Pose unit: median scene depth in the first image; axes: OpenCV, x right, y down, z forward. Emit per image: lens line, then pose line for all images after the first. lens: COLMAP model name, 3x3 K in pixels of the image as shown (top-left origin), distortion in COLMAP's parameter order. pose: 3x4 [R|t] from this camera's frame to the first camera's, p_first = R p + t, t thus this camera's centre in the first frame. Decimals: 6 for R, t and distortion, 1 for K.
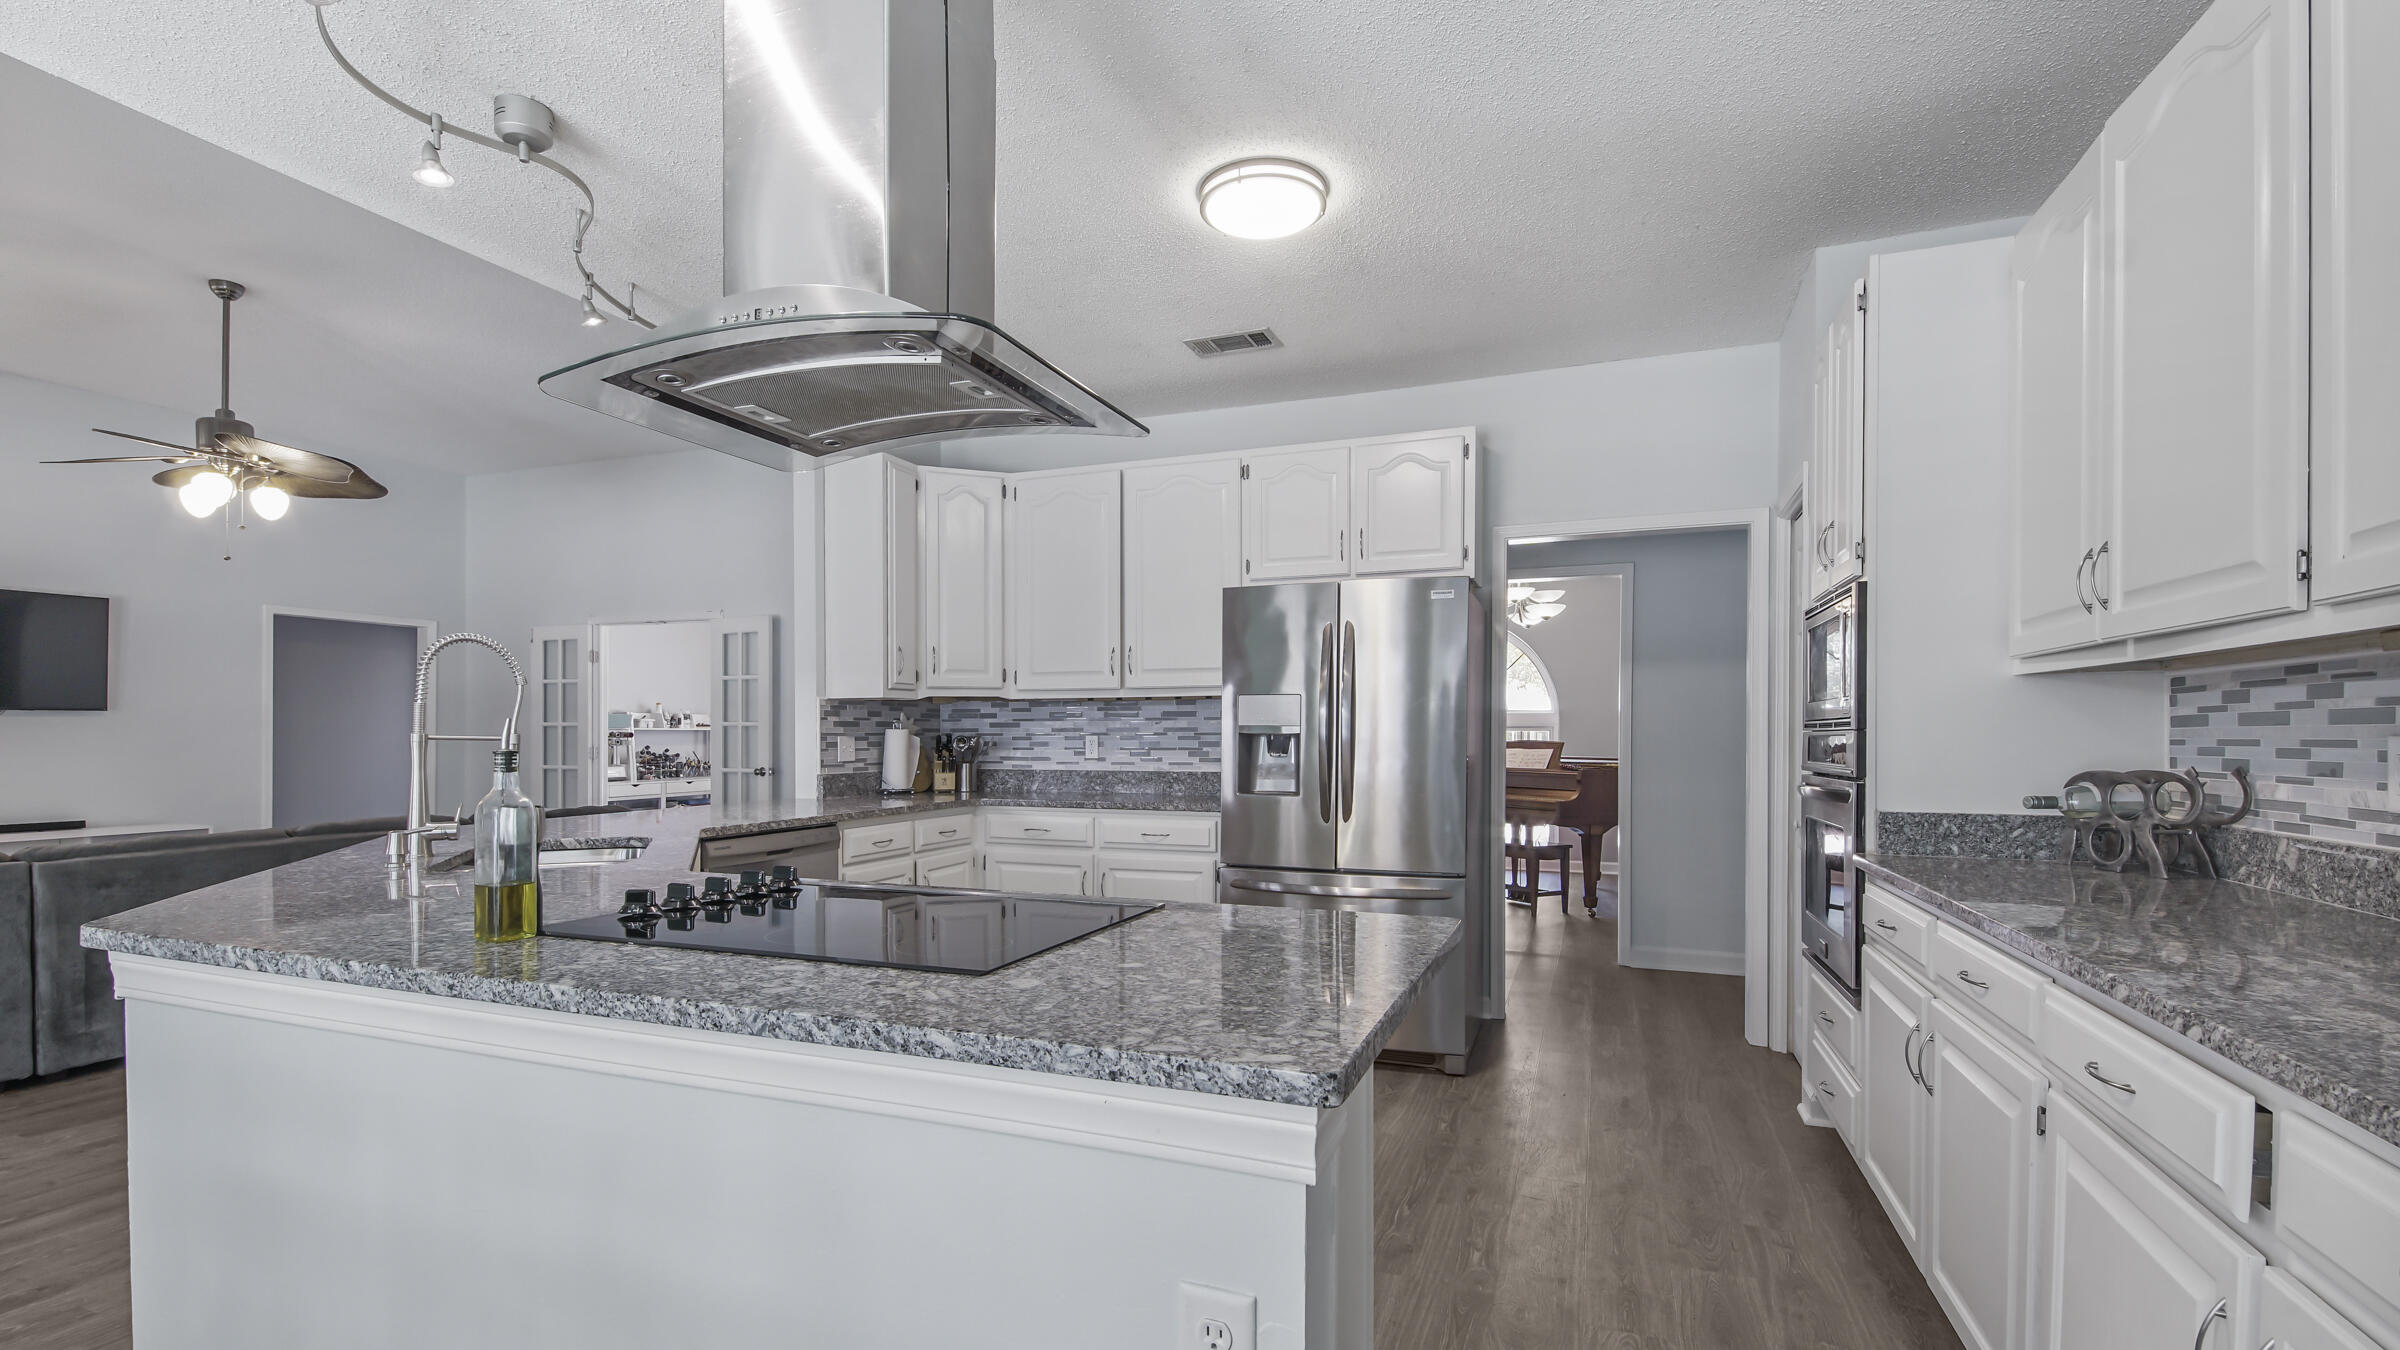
lens RADIAL K [[1044.4, 0, 1231.3], [0, 1044.4, 733.7], [0, 0, 1]] dist [0.011850, -0.000157]
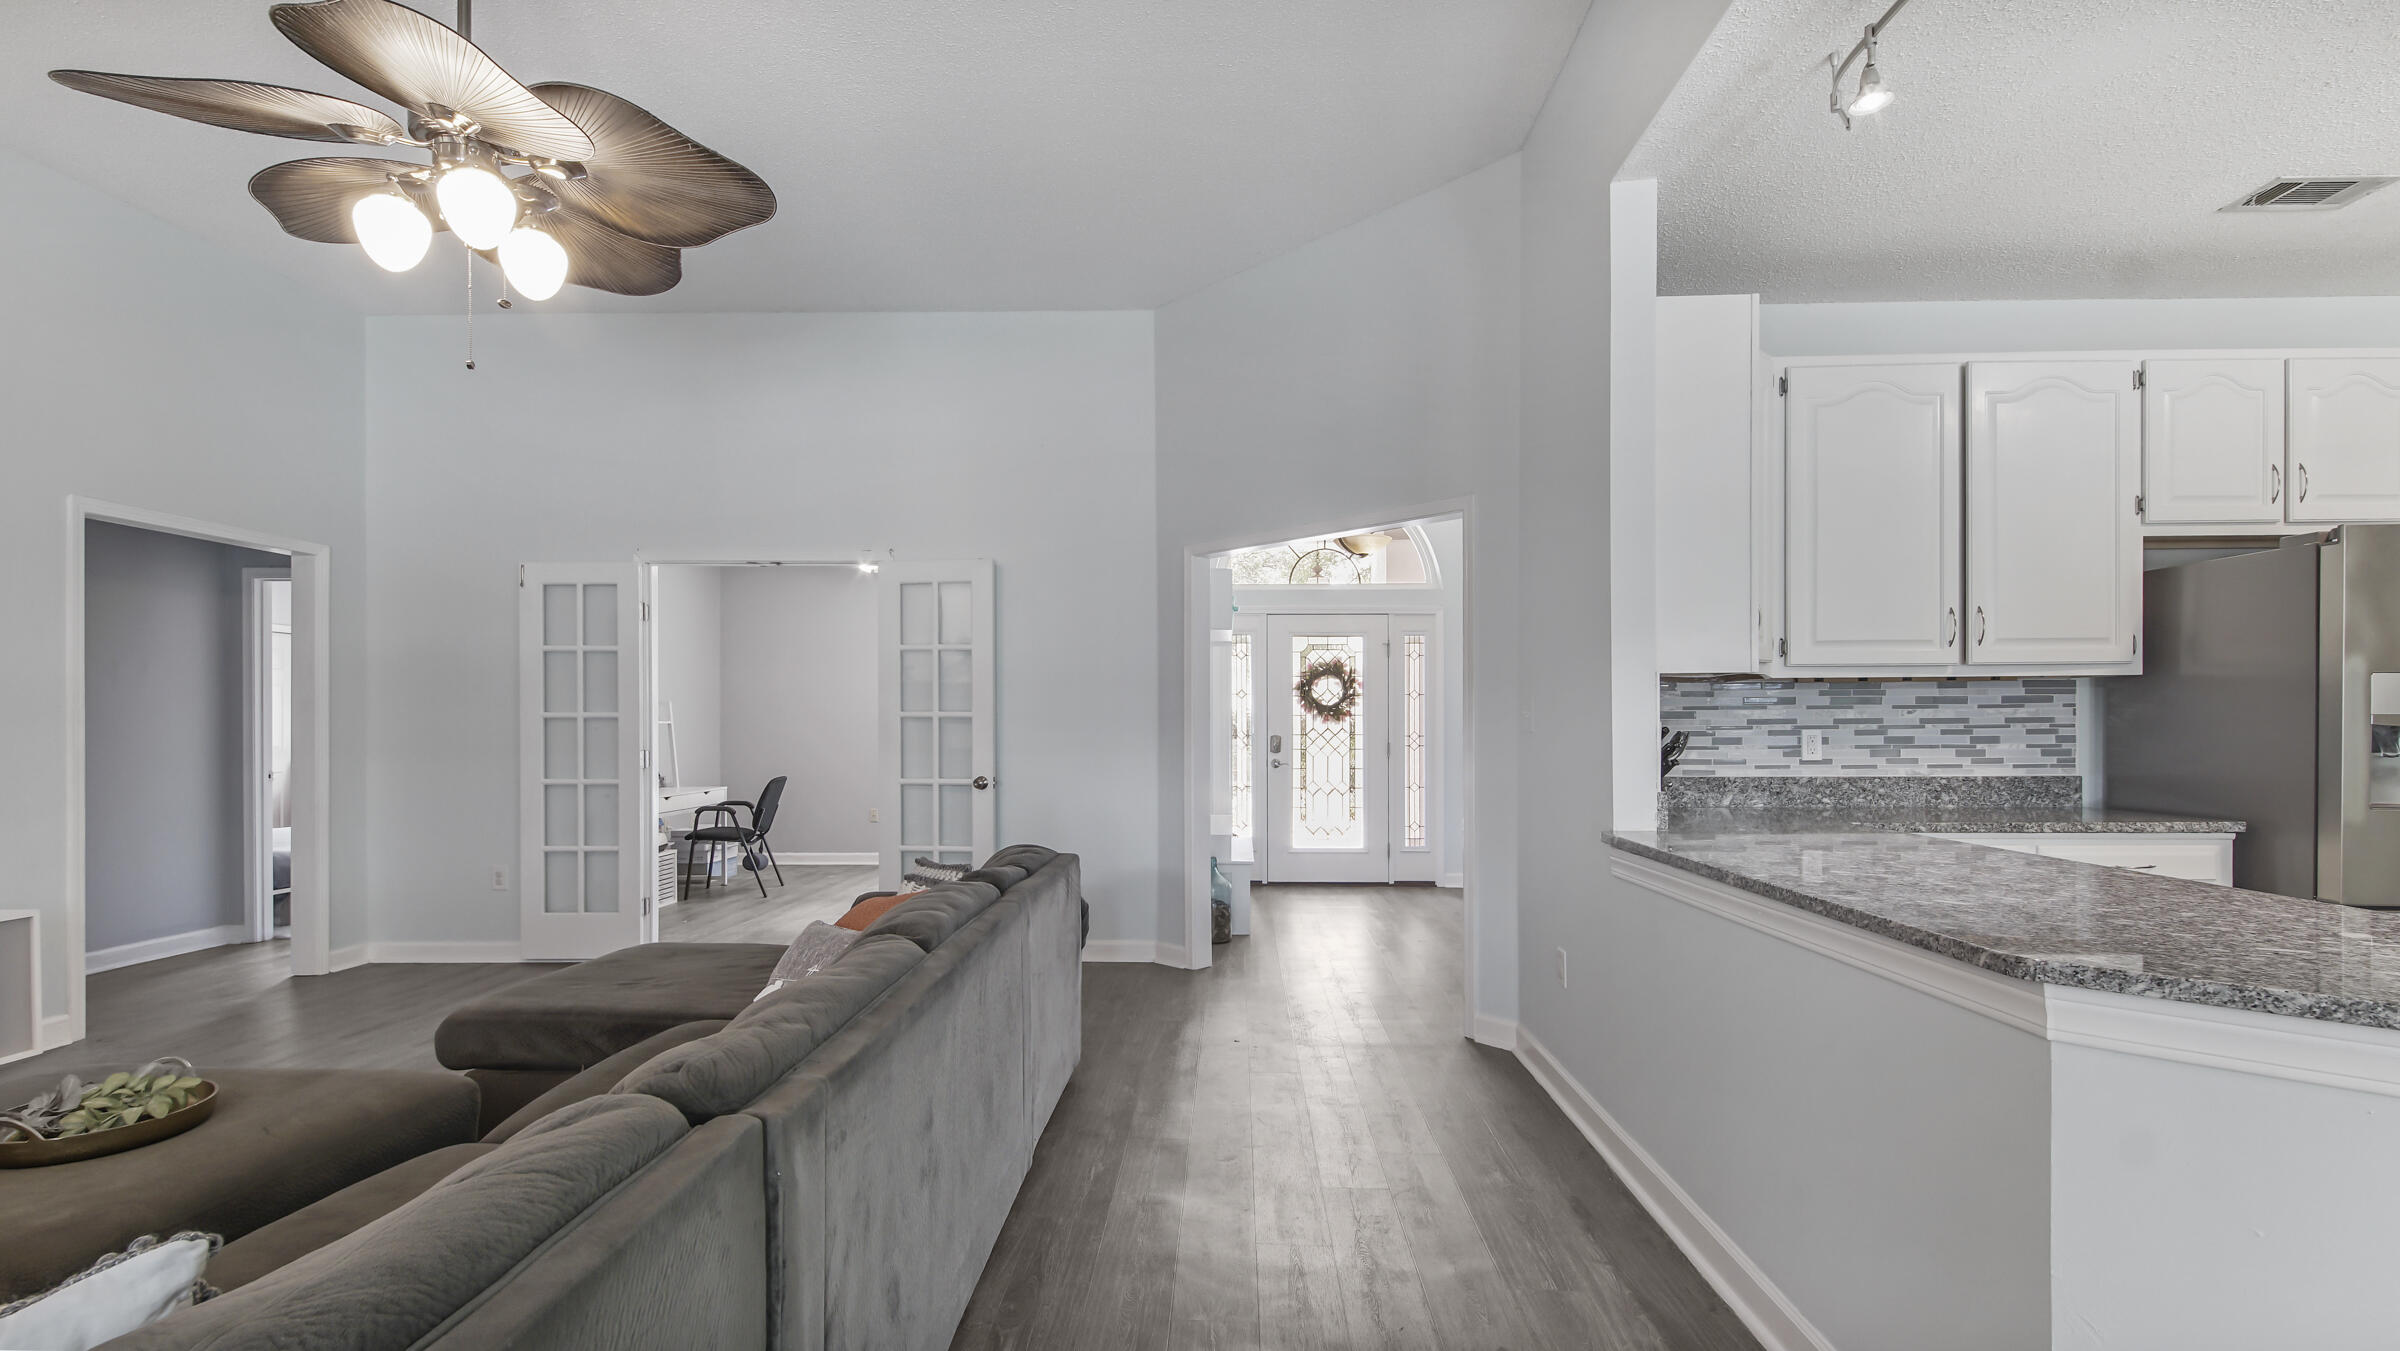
lens RADIAL K [[1044.4, 0, 1214.7], [0, 1044.4, 726.7], [0, 0, 1]] dist [0.011850, -0.000157]
pose [[0.948593, -0.006330, 0.316435, -0.768450], [0.004732, 0.999972, 0.005818, -0.006383], [-0.316463, -0.004022, 0.948596, 0.434358]]
